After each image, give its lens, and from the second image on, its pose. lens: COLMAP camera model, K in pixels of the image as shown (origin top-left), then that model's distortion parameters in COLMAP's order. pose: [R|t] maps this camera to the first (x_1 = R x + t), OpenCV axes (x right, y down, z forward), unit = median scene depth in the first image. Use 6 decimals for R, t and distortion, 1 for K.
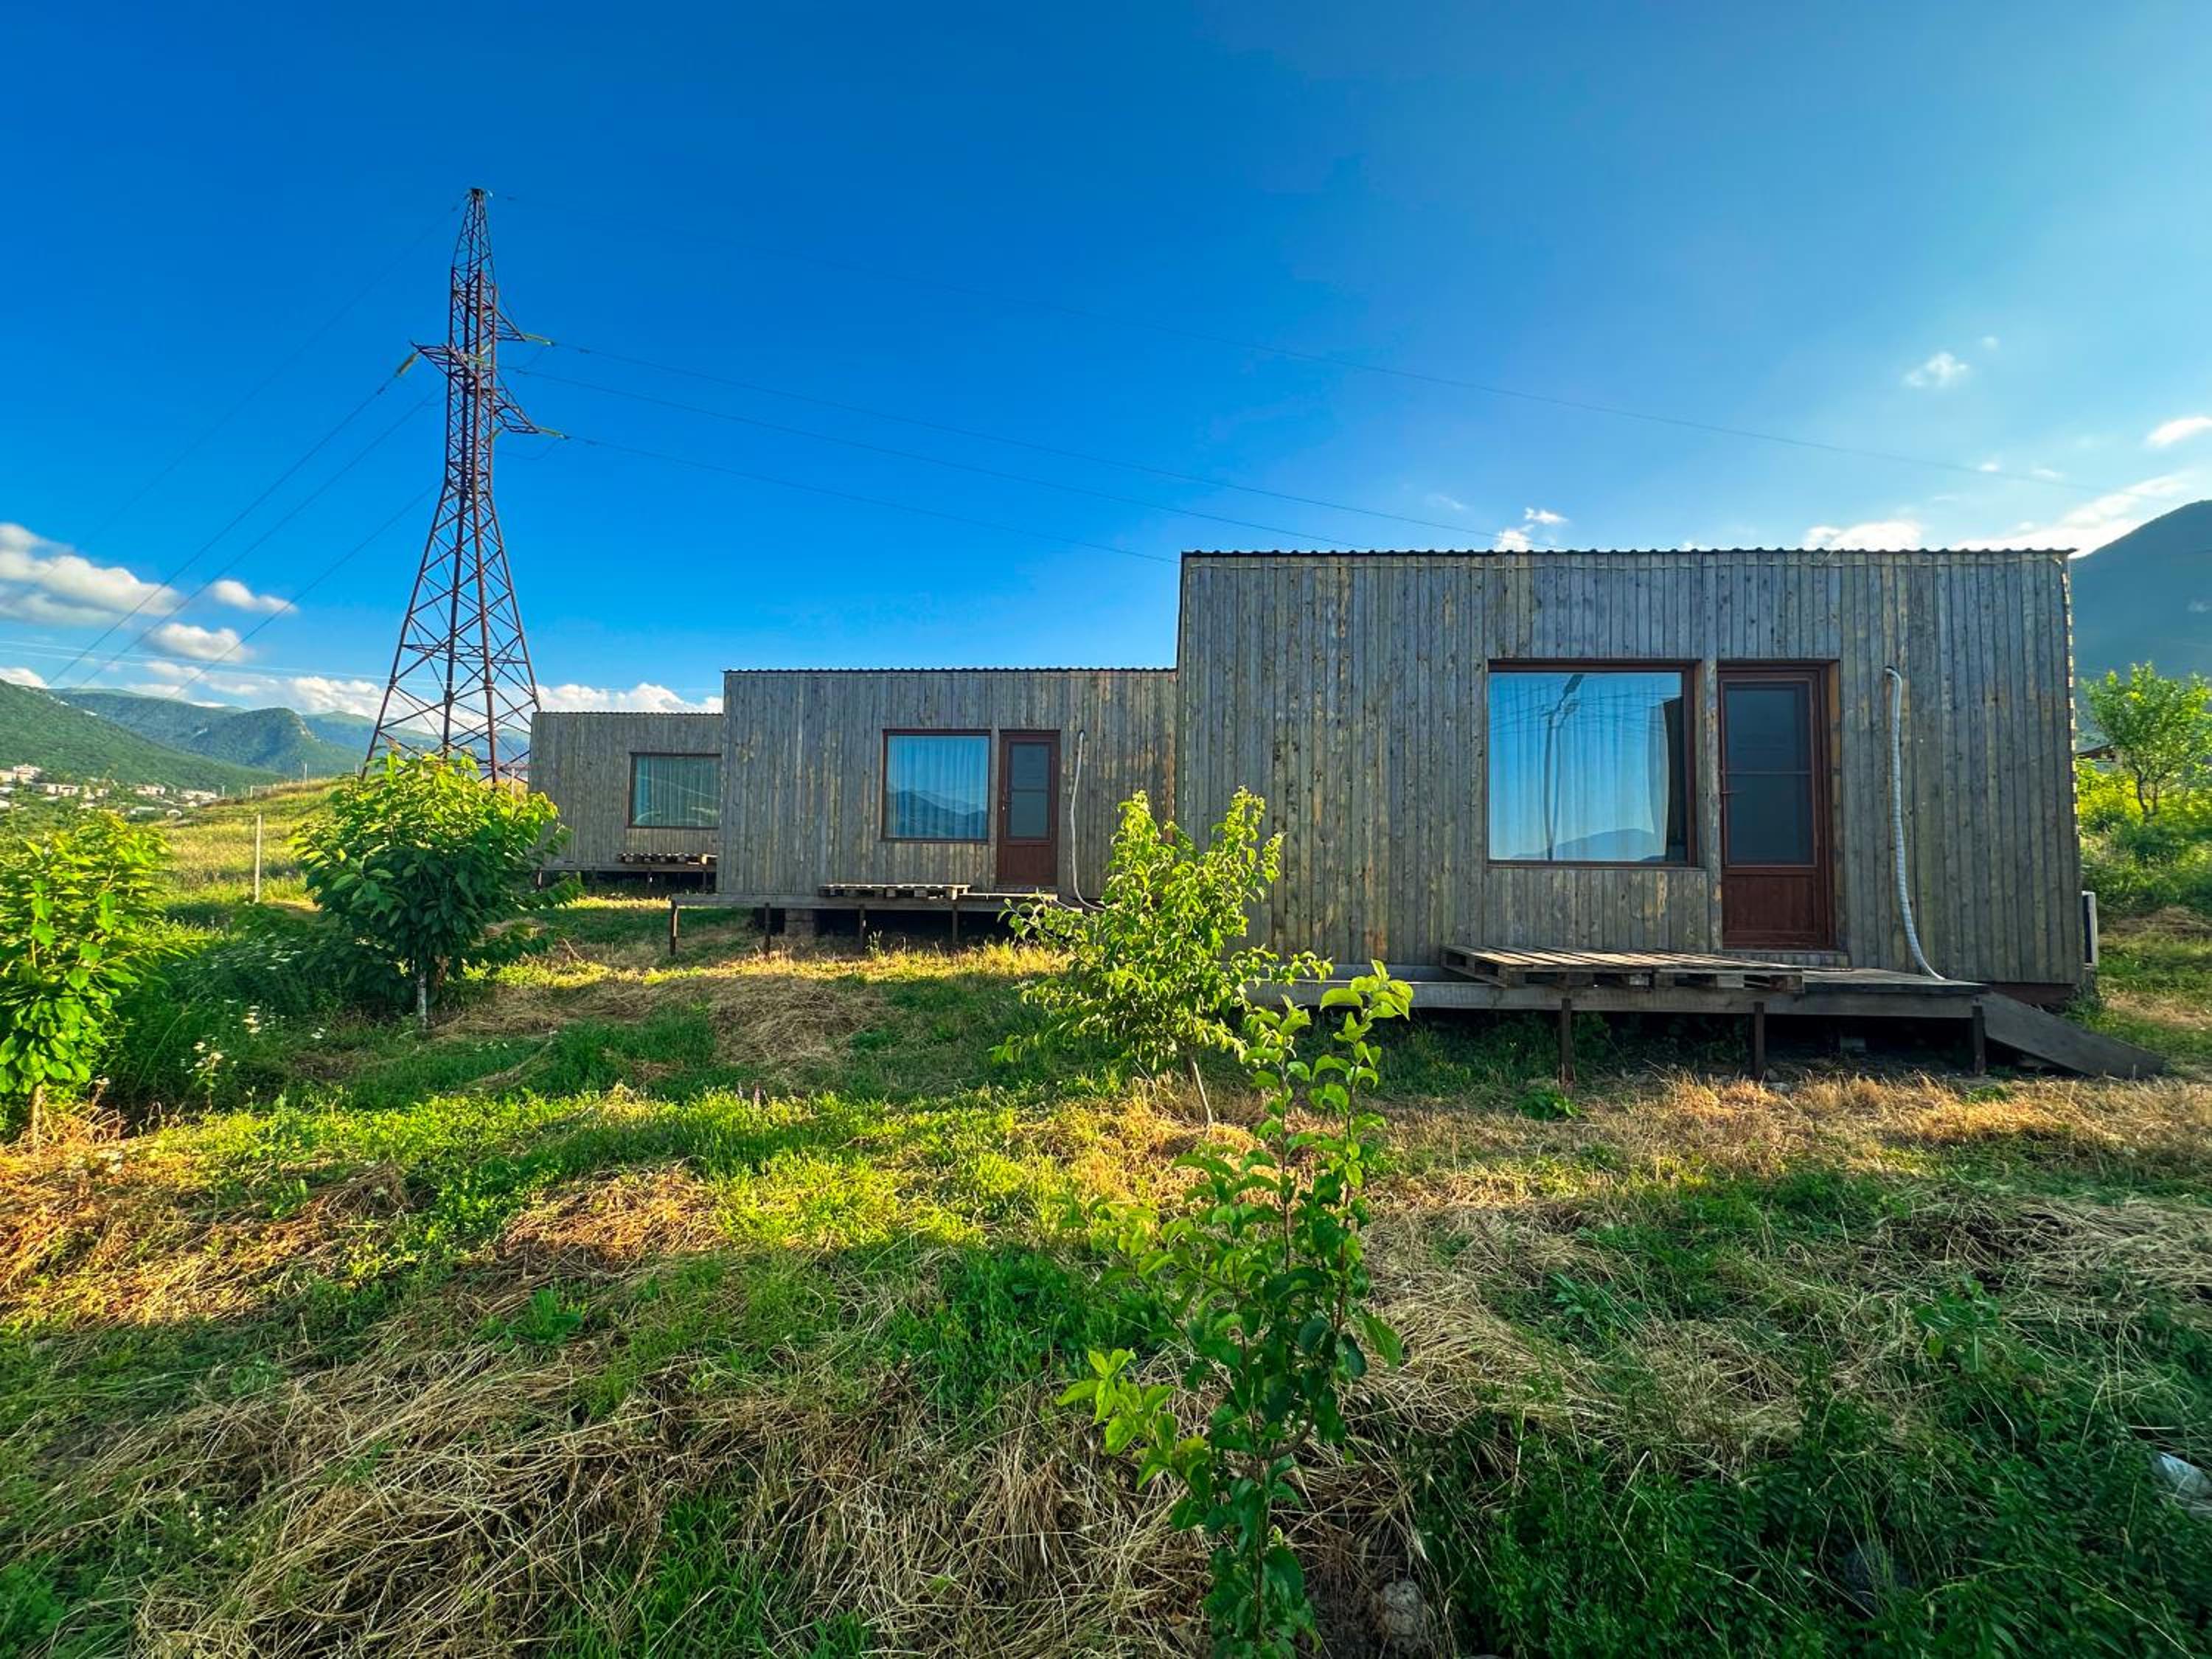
lens RADIAL K [[888.0, 0, 1106.0], [0, 888.0, 829.5], [0, 0, 1]] dist [0.000628, 0.000458]
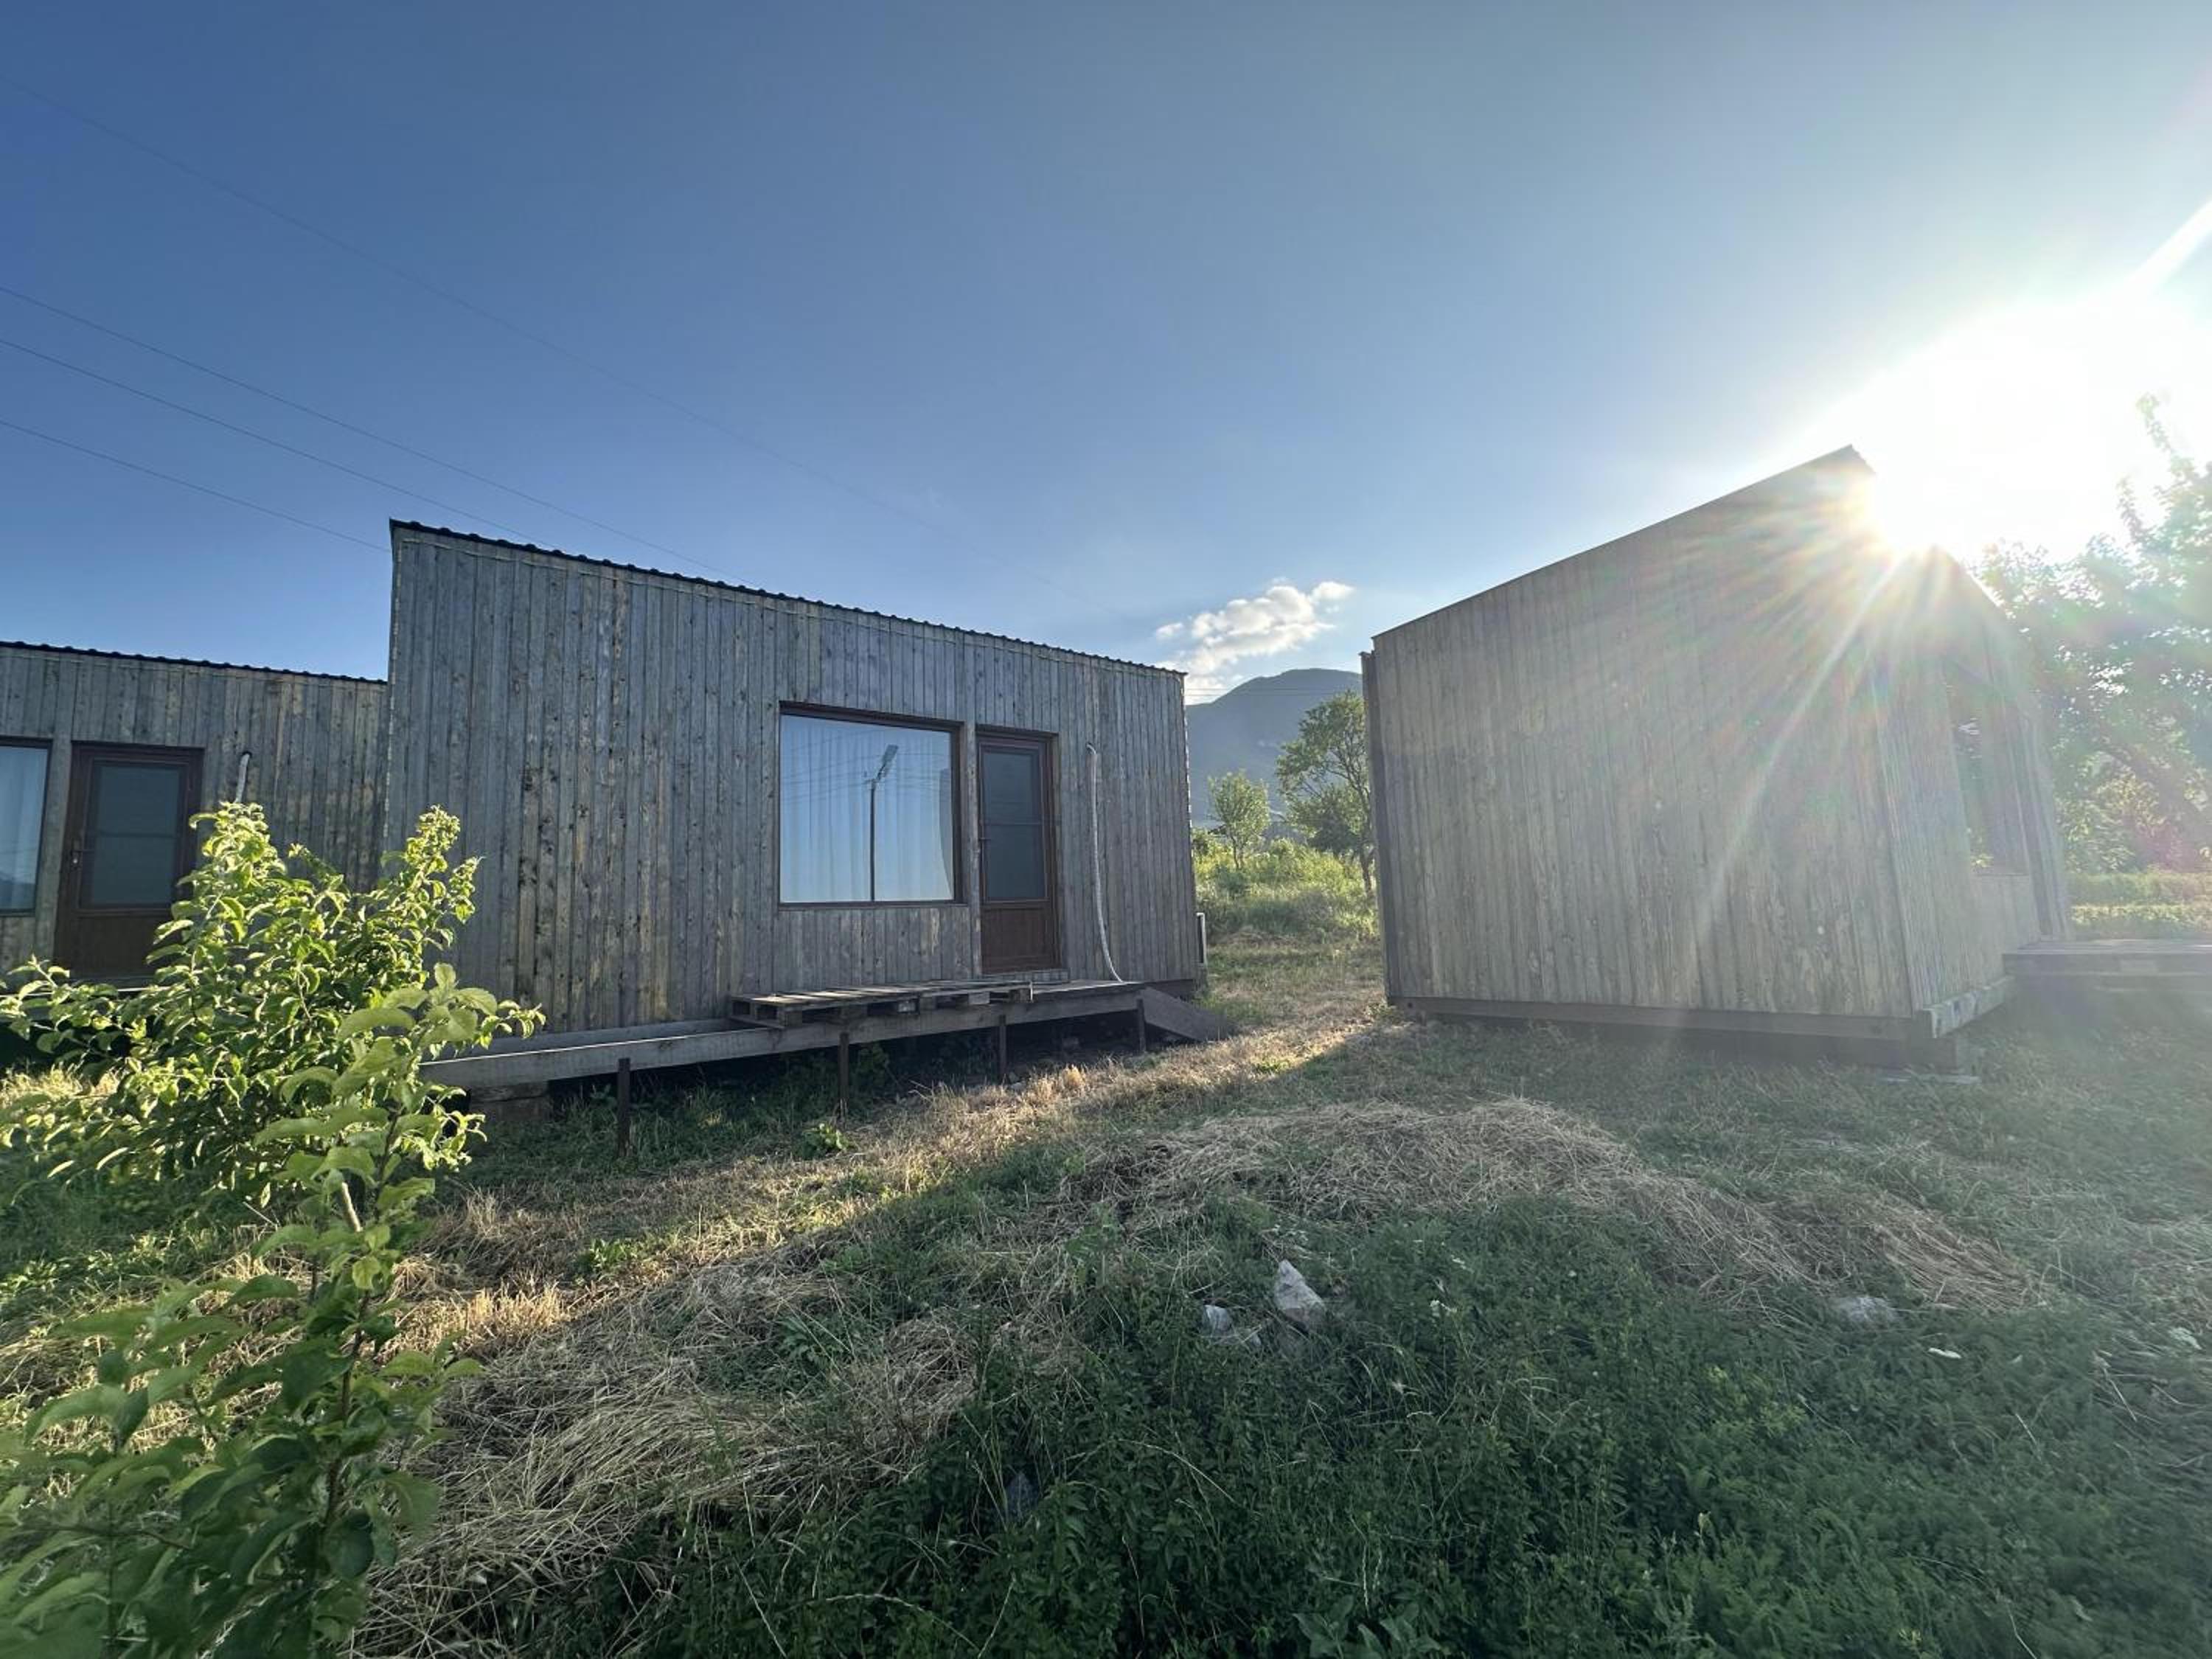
lens RADIAL K [[888.0, 0, 1106.0], [0, 888.0, 829.5], [0, 0, 1]] dist [0.000628, 0.000458]
pose [[0.759287, 0.025669, 0.650249, 0.067034], [0.022949, 0.997544, -0.066177, 0.027208], [-0.650351, 0.065170, 0.756833, 0.019503]]
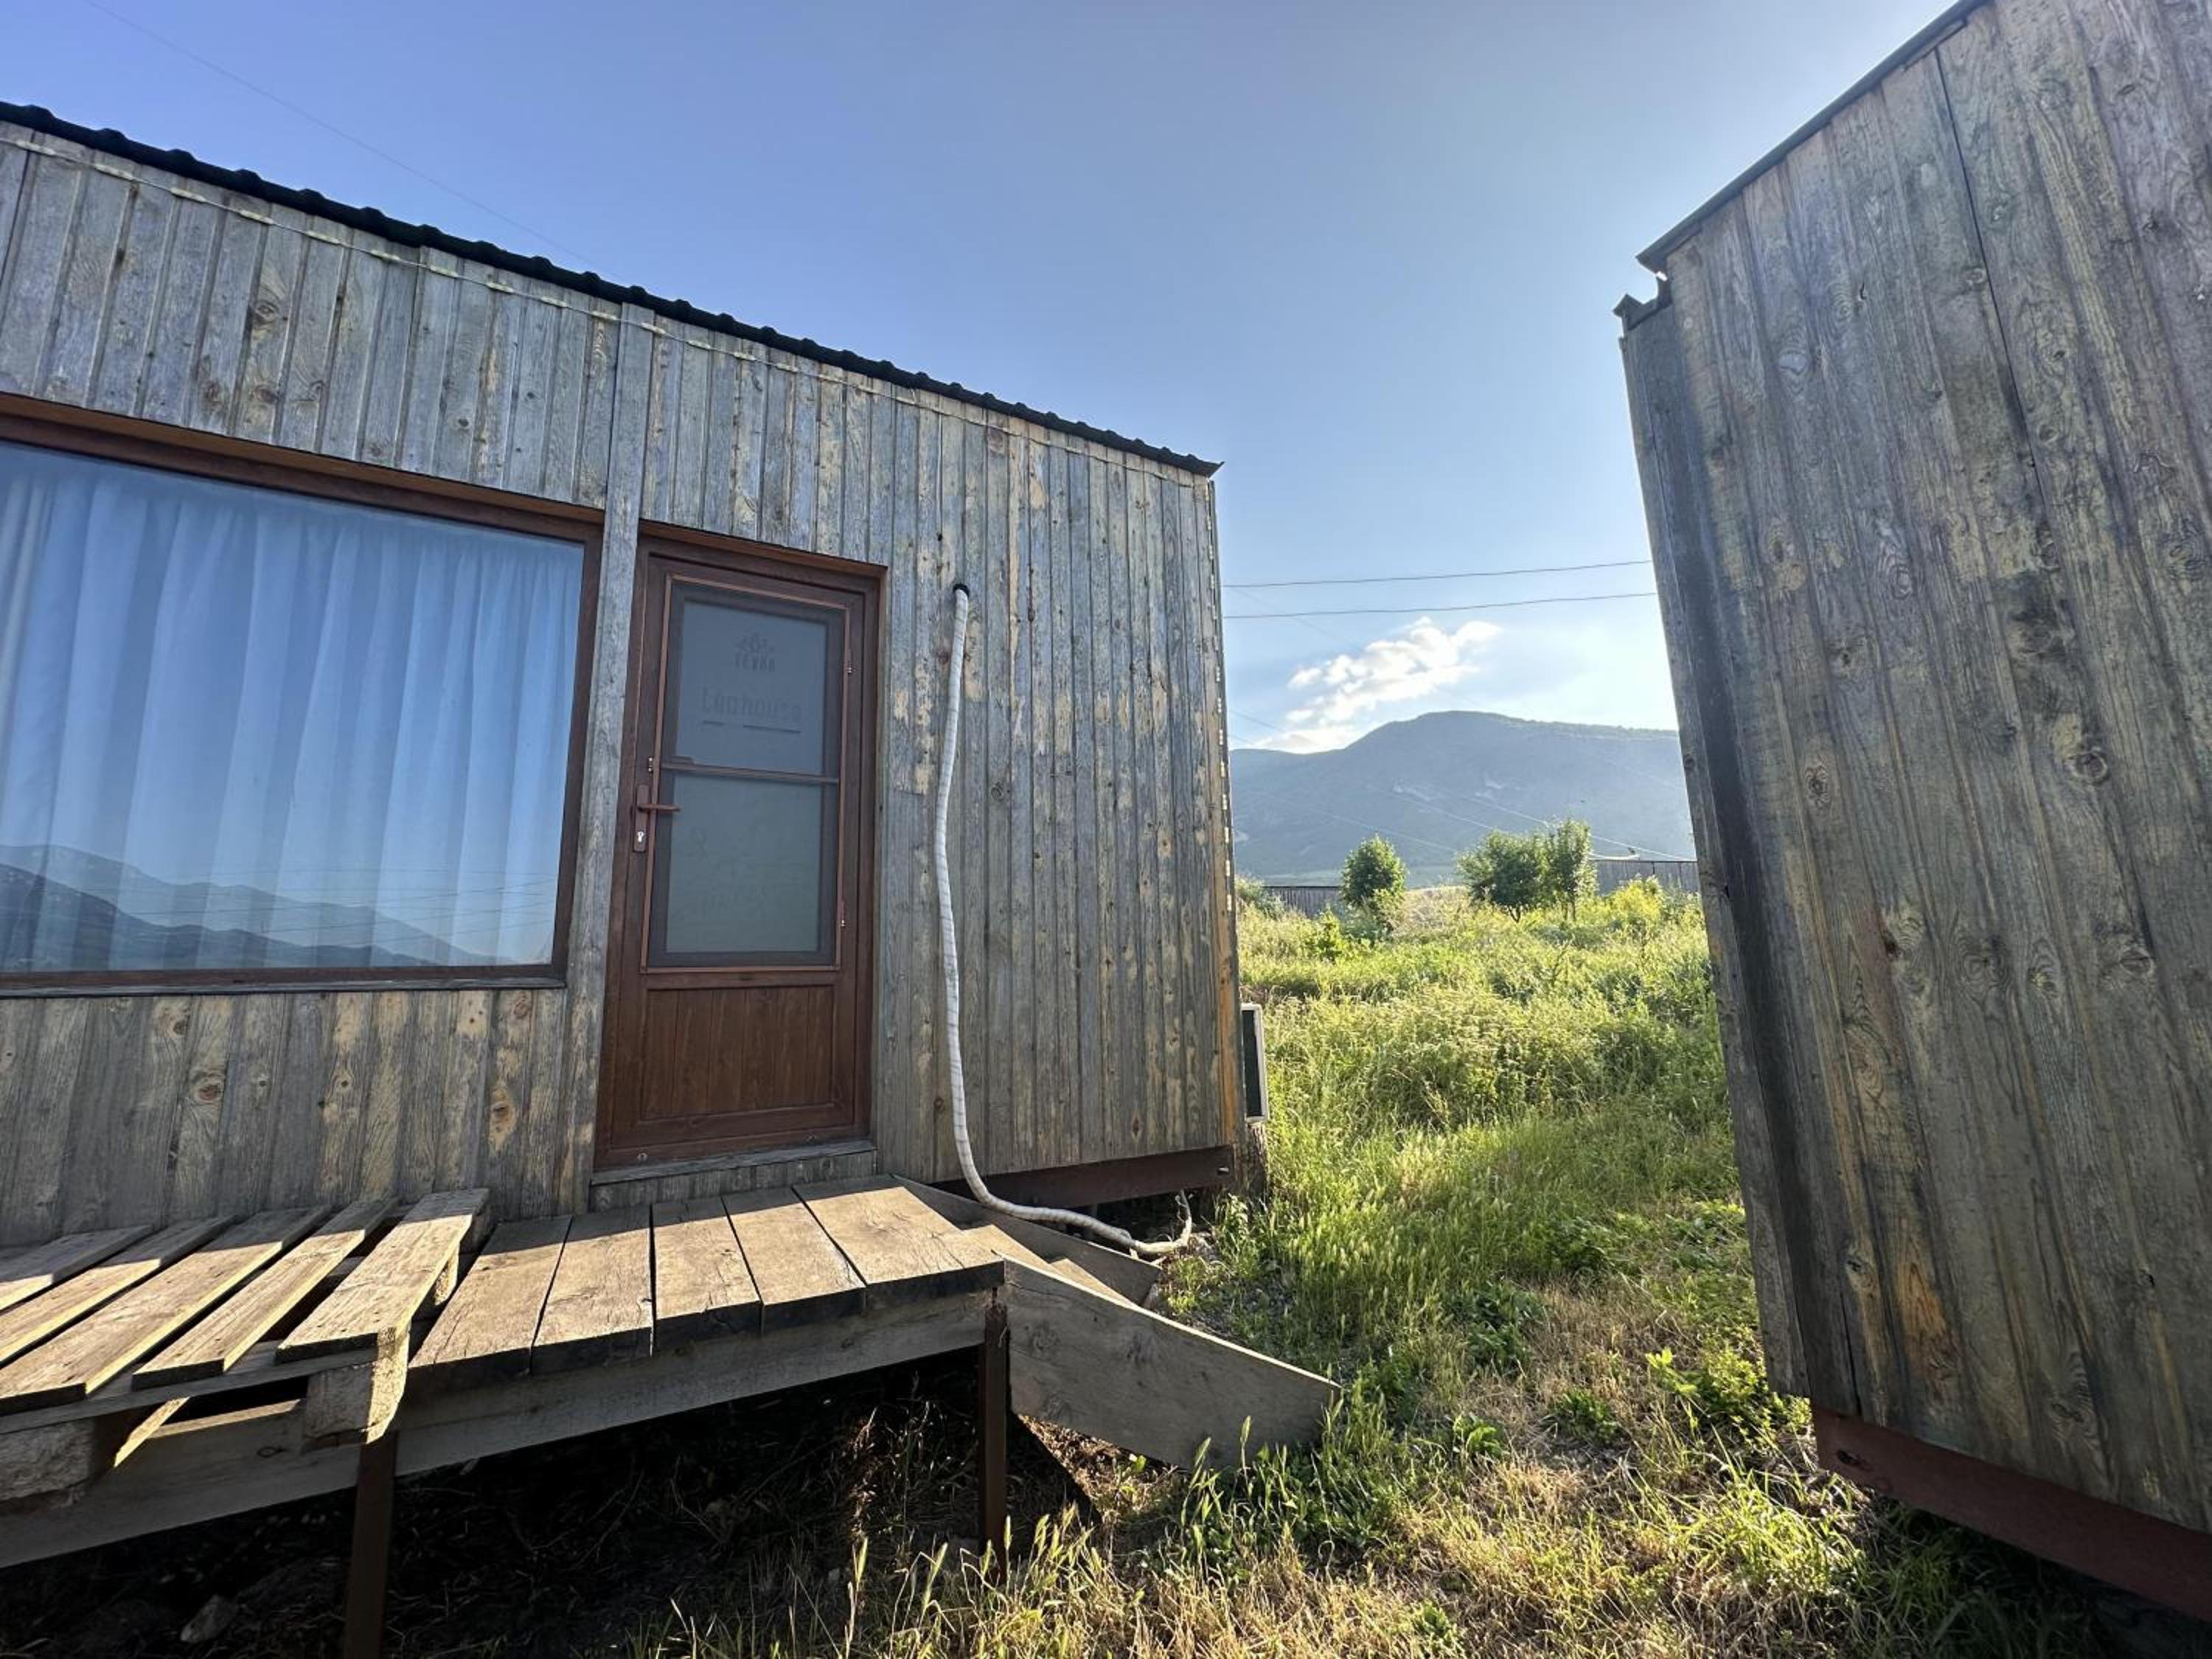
lens RADIAL K [[864.6, 0, 1095.4], [0, 864.6, 828.2], [0, 0, 1]] dist [0.000466, 0.000450]
pose [[0.846957, 0.053449, 0.528967, -0.266297], [0.016933, 0.991717, -0.127320, 0.012919], [-0.531391, 0.116791, 0.839037, 1.442407]]
